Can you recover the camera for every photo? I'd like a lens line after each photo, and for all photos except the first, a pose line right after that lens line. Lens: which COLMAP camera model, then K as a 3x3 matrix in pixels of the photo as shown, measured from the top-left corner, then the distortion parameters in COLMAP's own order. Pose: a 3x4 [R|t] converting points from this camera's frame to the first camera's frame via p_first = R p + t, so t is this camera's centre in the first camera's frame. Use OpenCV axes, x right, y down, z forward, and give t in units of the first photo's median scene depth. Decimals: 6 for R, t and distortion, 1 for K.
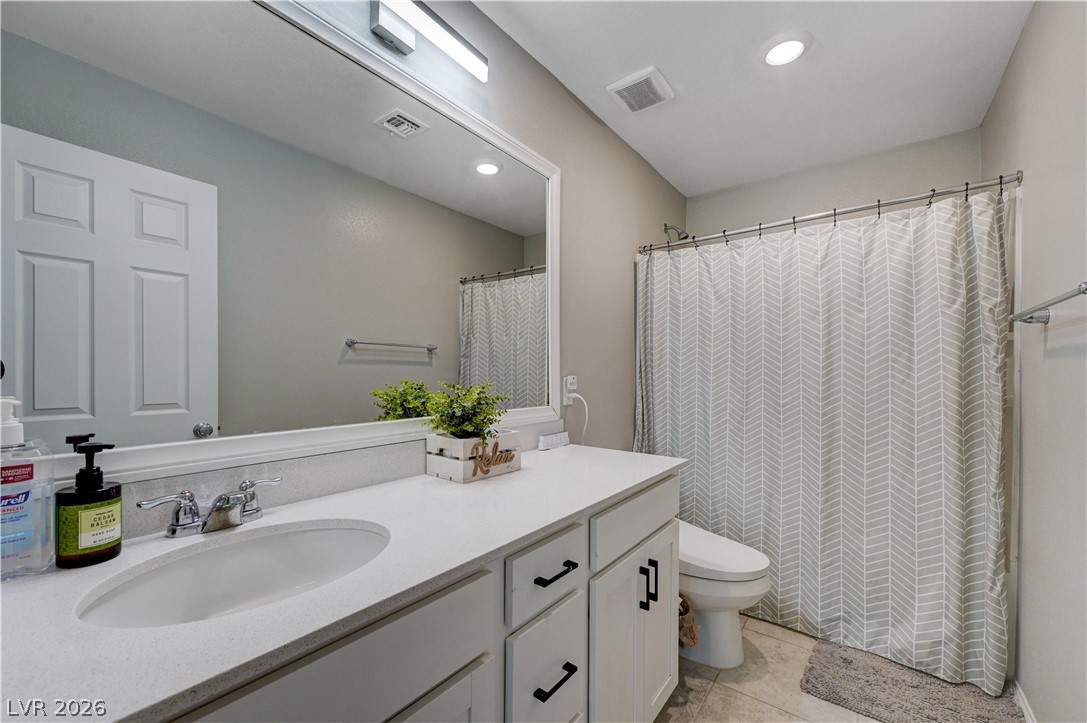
lens RADIAL K [[427.1, 0, 543.9], [0, 427.1, 366.6], [0, 0, 1]] dist [-0.000304, 0.000755]
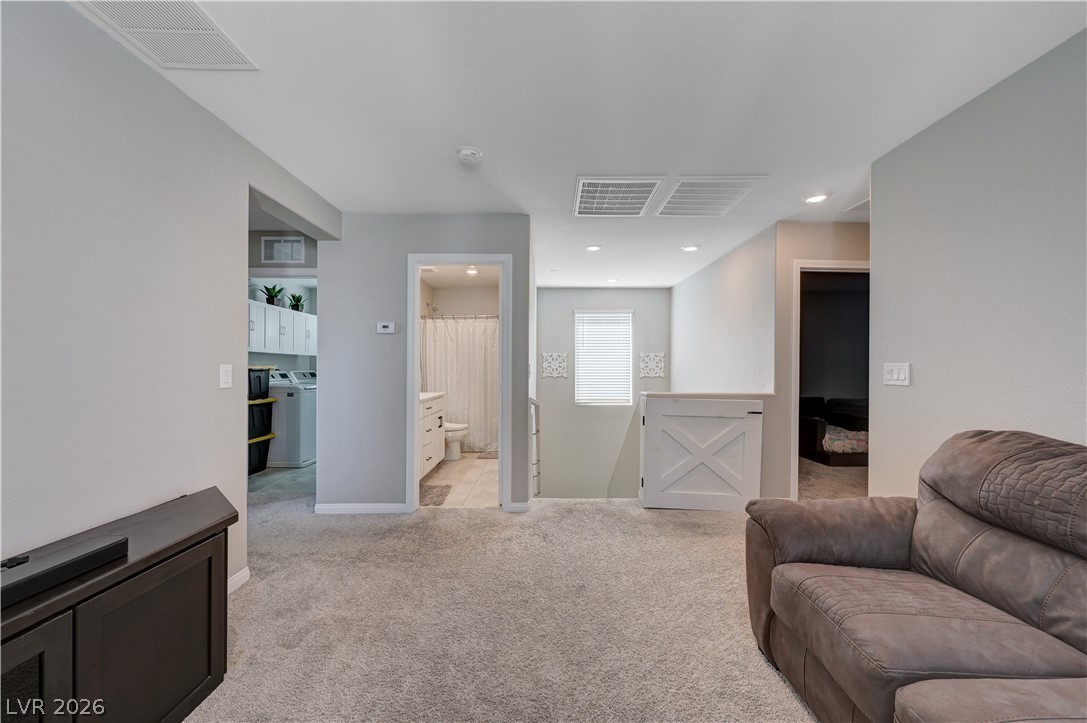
lens RADIAL K [[427.1, 0, 545.1], [0, 427.1, 366.4], [0, 0, 1]] dist [-0.000304, 0.000755]
pose [[0.788364, -0.005887, 0.615181, -0.785367], [0.003880, 0.999982, 0.004598, 0.000295], [-0.615197, -0.001238, 0.788373, -1.497724]]
